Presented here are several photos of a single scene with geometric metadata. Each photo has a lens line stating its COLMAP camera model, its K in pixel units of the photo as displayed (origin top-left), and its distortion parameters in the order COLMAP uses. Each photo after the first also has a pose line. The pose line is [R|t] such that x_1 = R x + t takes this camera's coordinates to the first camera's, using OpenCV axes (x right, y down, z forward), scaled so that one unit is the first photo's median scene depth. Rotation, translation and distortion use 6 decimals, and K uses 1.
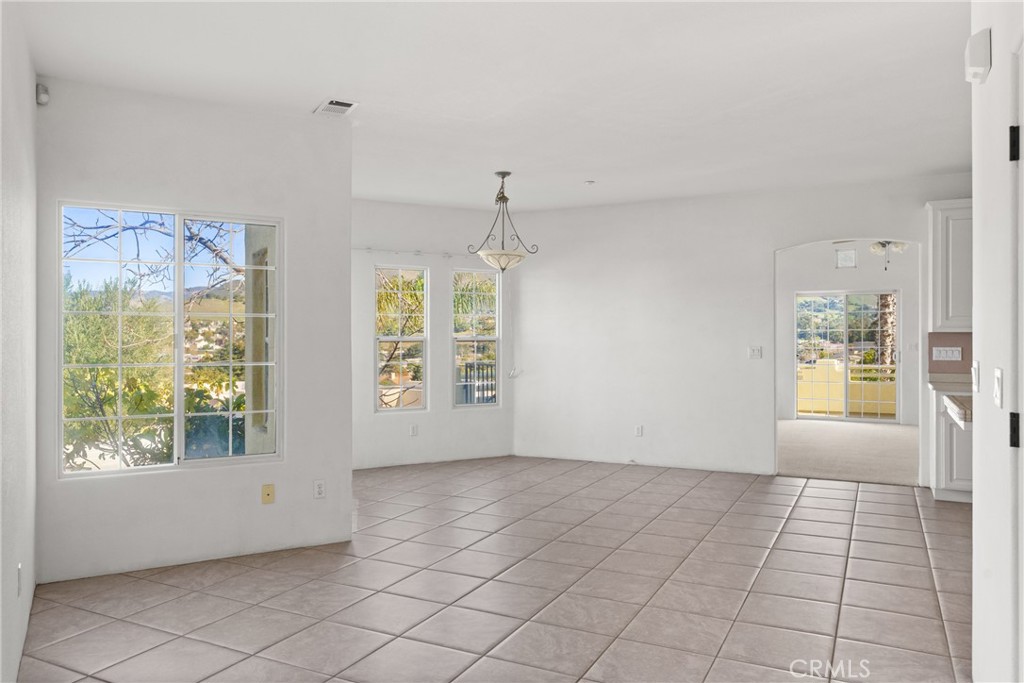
lens RADIAL K [[733.4, 0, 505.4], [0, 733.4, 329.1], [0, 0, 1]] dist [-0.001750, -0.000512]
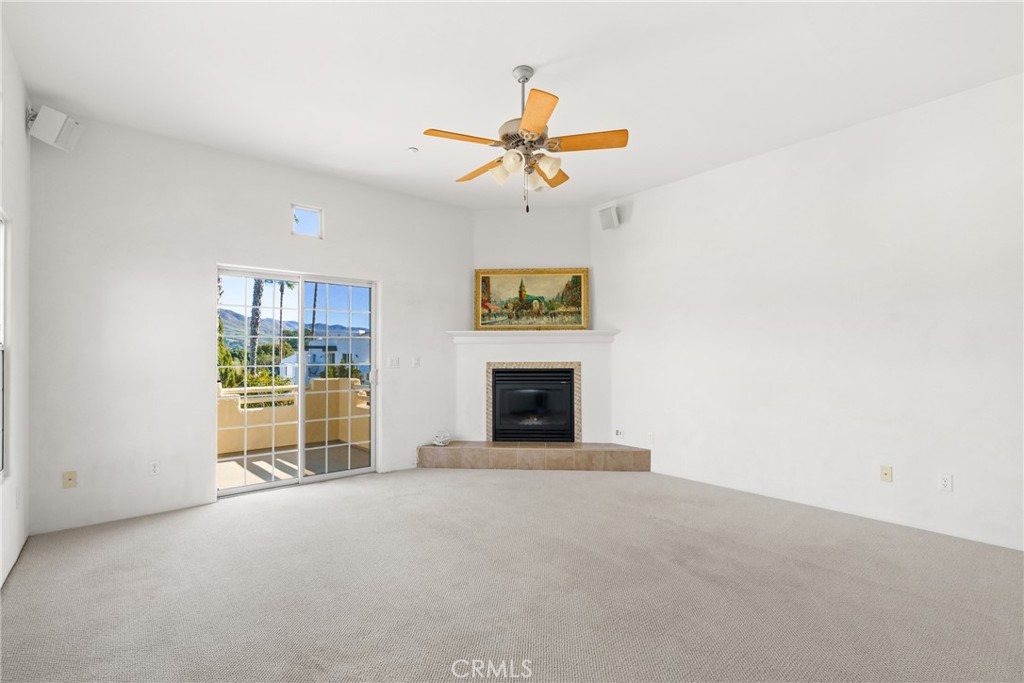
lens RADIAL K [[468.2, 0, 510.1], [0, 468.2, 347.8], [0, 0, 1]] dist [-0.004087, -0.000374]
pose [[0.381441, 0.014983, 0.924272, 0.464915], [-0.010490, 0.999874, -0.011879, 0.038544], [-0.924334, -0.005165, 0.381550, 1.918296]]
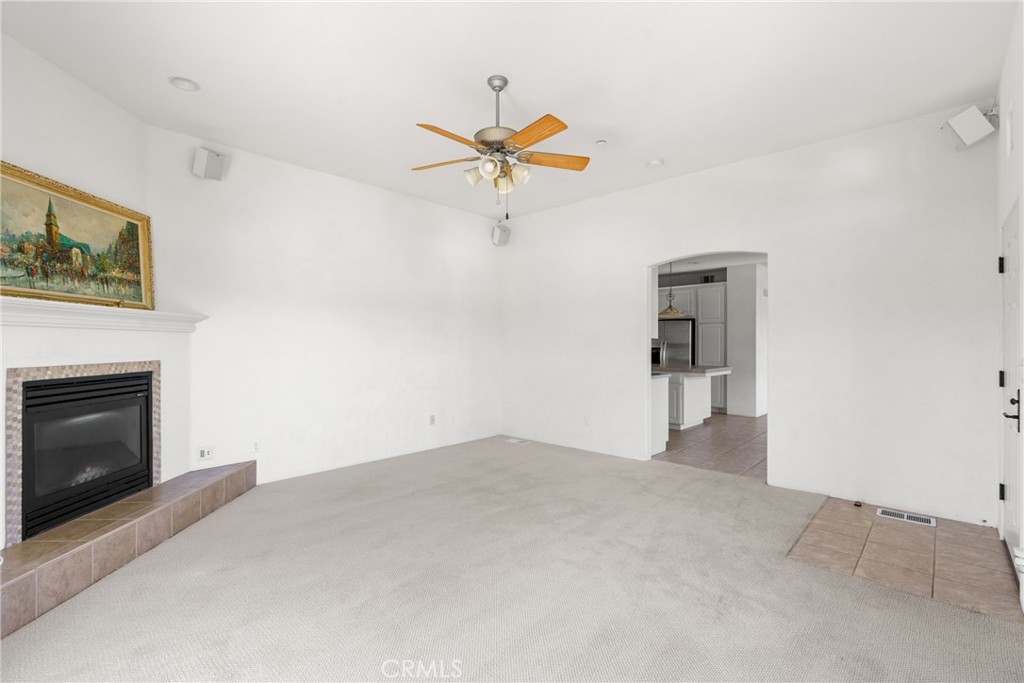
lens RADIAL K [[461.0, 0, 507.8], [0, 461.0, 343.4], [0, 0, 1]] dist [-0.004303, 0.000108]
pose [[-0.960086, 0.002055, 0.279696, 0.911355], [-0.001844, 0.999905, -0.013677, 0.039300], [-0.279697, -0.013646, -0.959991, 2.875693]]
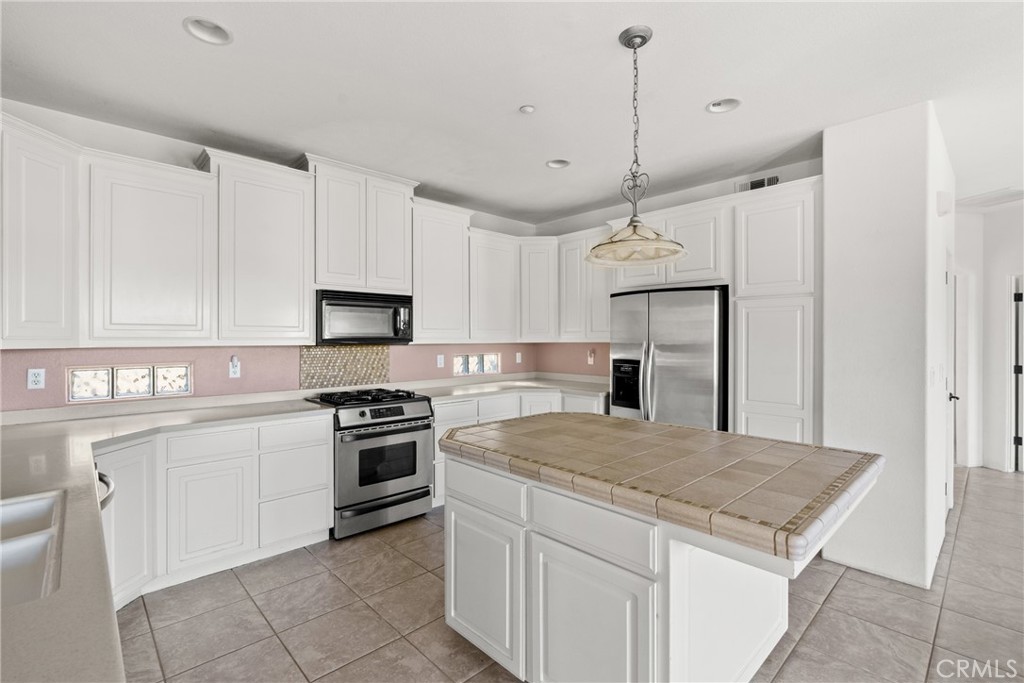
lens RADIAL K [[464.3, 0, 508.6], [0, 464.3, 338.6], [0, 0, 1]] dist [-0.004284, 0.000503]
pose [[-0.943295, 0.000795, 0.331956, 0.767578], [-0.002343, 0.999956, -0.009052, -0.004354], [-0.331949, -0.009317, -0.943251, 1.470109]]
